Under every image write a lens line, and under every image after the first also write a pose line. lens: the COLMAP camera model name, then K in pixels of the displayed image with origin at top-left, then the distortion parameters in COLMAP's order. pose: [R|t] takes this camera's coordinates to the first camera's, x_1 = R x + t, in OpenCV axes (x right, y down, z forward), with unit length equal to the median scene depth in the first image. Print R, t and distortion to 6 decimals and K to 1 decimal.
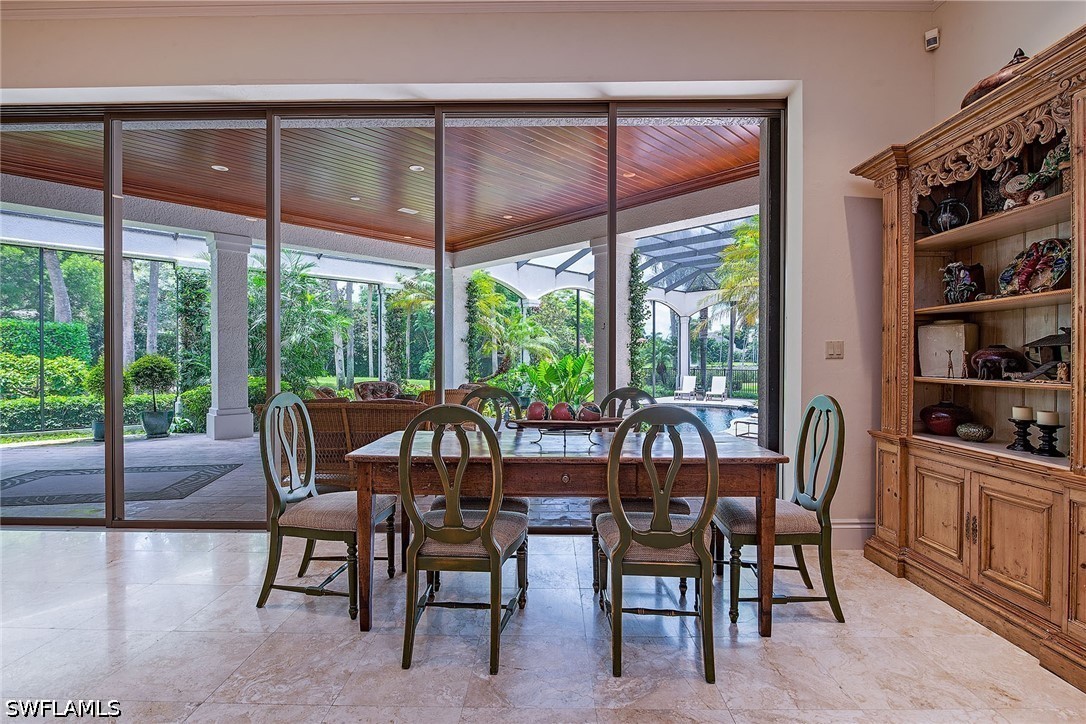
lens RADIAL K [[522.7, 0, 550.6], [0, 522.7, 364.2], [0, 0, 1]] dist [-0.015268, -0.000846]
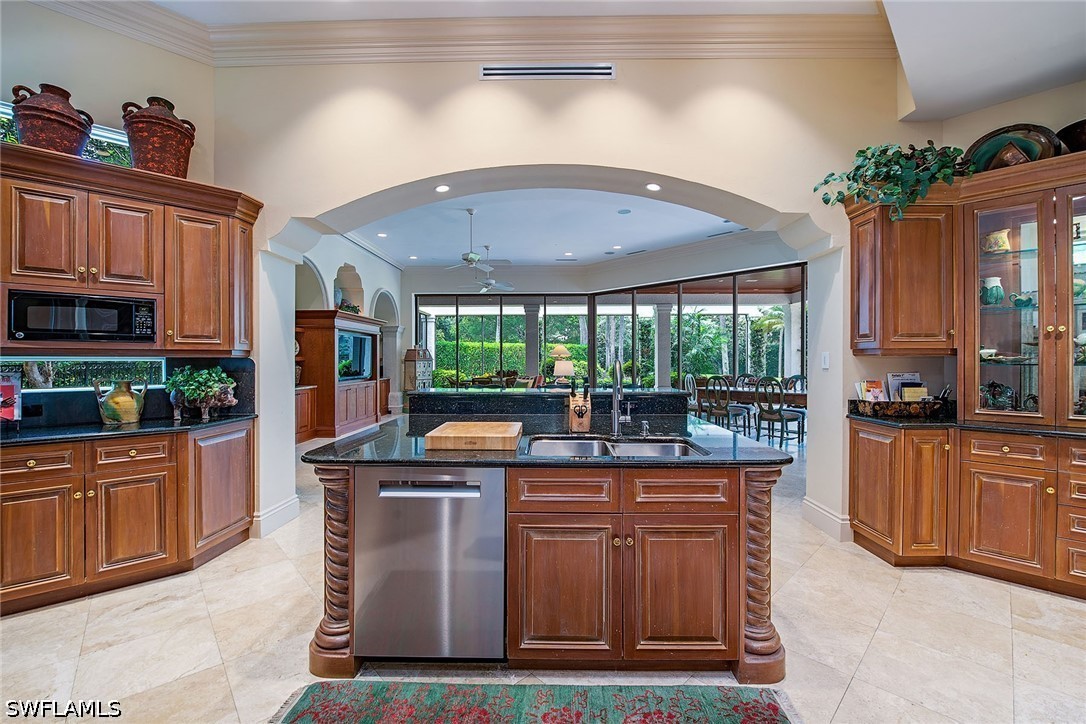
lens RADIAL K [[446.2, 0, 540.8], [0, 446.2, 364.8], [0, 0, 1]] dist [-0.003005, -0.000294]
pose [[0.685713, 0.002890, -0.727866, 0.838065], [-0.004642, 0.999989, -0.000403, 0.001412], [0.727857, 0.003655, 0.685719, -1.384504]]
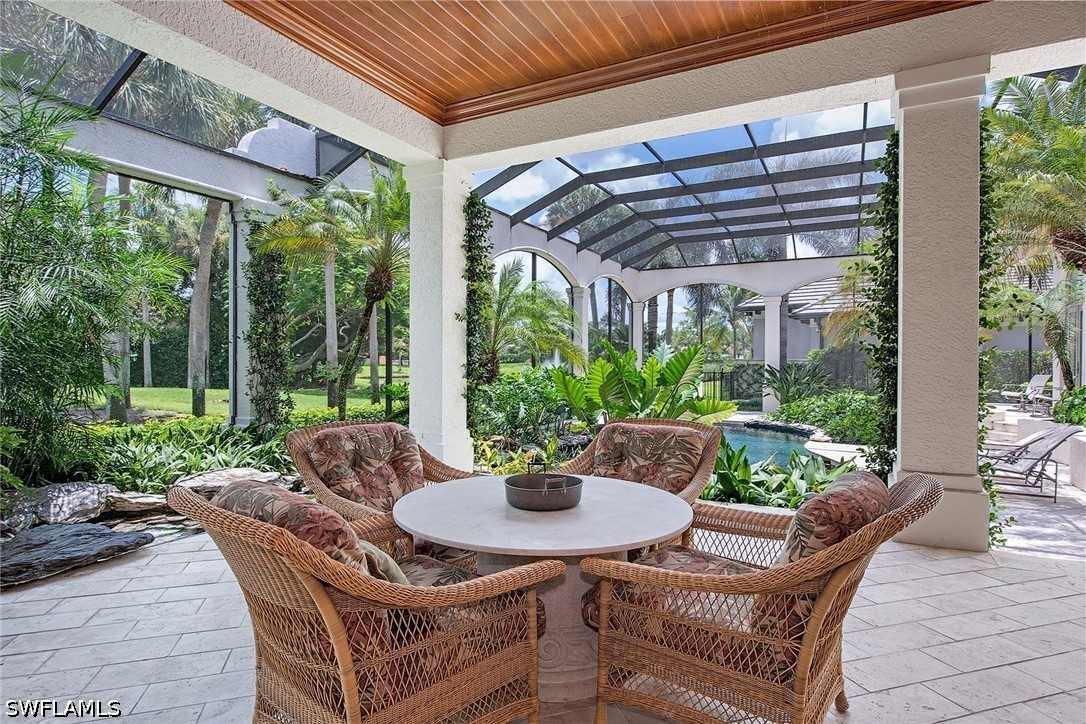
lens RADIAL K [[581.2, 0, 542.8], [0, 581.2, 360.4], [0, 0, 1]] dist [-0.005200, -0.003799]
pose [[0.957896, -0.000303, 0.287115, -0.775640], [0.001907, 0.999984, -0.005304, -0.012918], [-0.287109, 0.005629, 0.957881, 1.513683]]
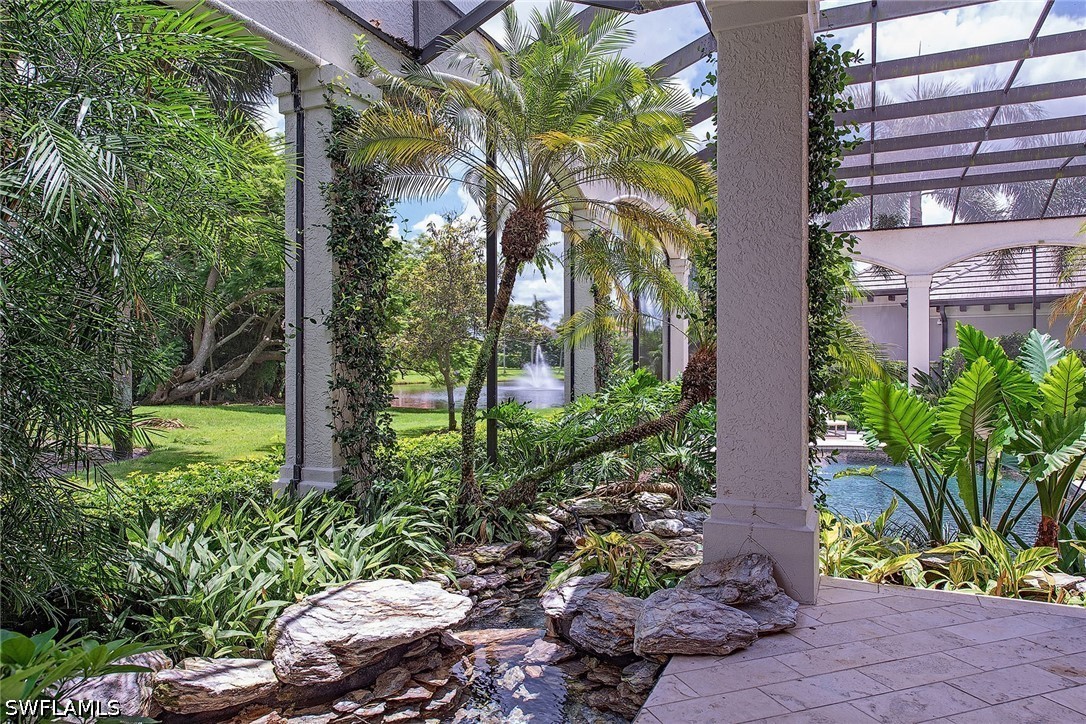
lens RADIAL K [[716.4, 0, 543.0], [0, 716.4, 361.1], [0, 0, 1]] dist [0.002274, -0.000322]
pose [[0.938493, -0.002171, 0.345291, -1.256053], [0.005542, 0.999946, -0.008776, -0.015877], [-0.345254, 0.010150, 0.938455, 2.312375]]
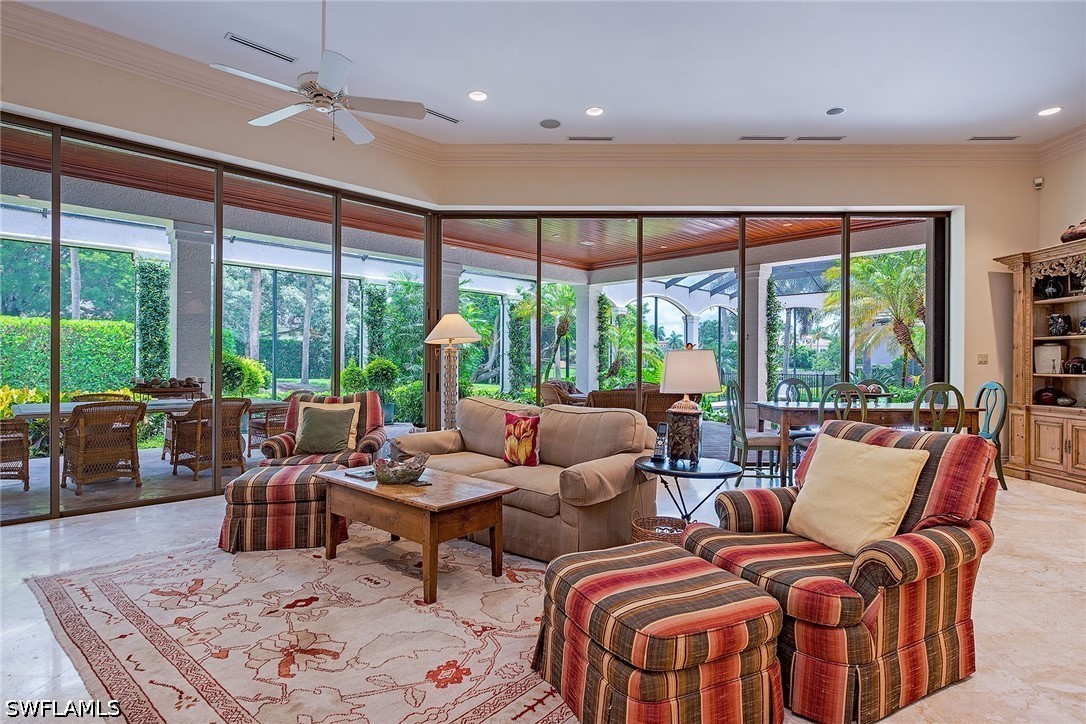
lens RADIAL K [[581.2, 0, 547.8], [0, 581.2, 362.8], [0, 0, 1]] dist [-0.005200, -0.003799]
pose [[0.999994, 0.003457, 0.000472, -0.863247], [-0.003452, 0.999943, -0.010096, 0.010285], [-0.000507, 0.010094, 0.999949, -0.892549]]
